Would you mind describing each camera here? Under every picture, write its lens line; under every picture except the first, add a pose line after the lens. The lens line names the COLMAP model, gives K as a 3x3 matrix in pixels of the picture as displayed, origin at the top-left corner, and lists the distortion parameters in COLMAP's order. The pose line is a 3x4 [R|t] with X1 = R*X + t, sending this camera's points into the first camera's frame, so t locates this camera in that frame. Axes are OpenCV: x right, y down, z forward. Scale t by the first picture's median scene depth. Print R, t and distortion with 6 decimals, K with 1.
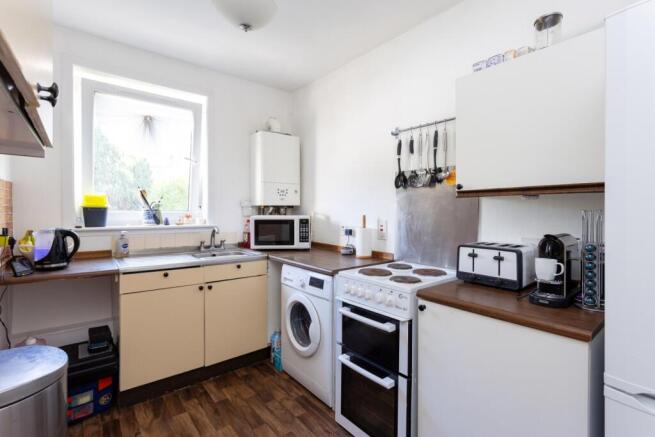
lens RADIAL K [[306.5, 0, 328.5], [0, 306.5, 215.6], [0, 0, 1]] dist [-0.002528, 0.002777]
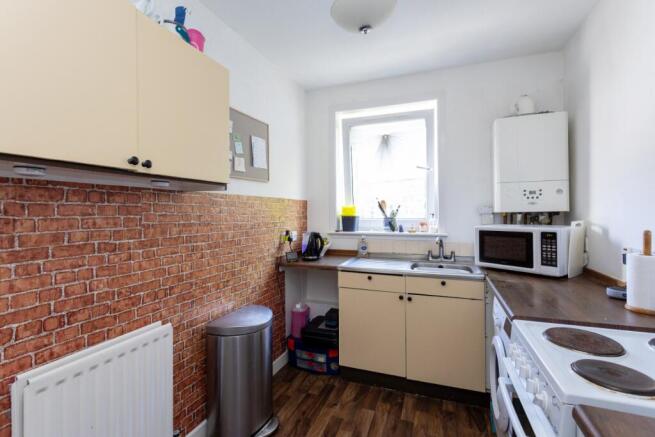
lens RADIAL K [[306.5, 0, 326.0], [0, 306.5, 215.7], [0, 0, 1]] dist [-0.002528, 0.002777]
pose [[0.495022, -0.000712, -0.868880, 0.289547], [-0.008428, 0.999949, -0.005621, -0.019125], [0.868839, 0.010106, 0.494991, 0.255309]]
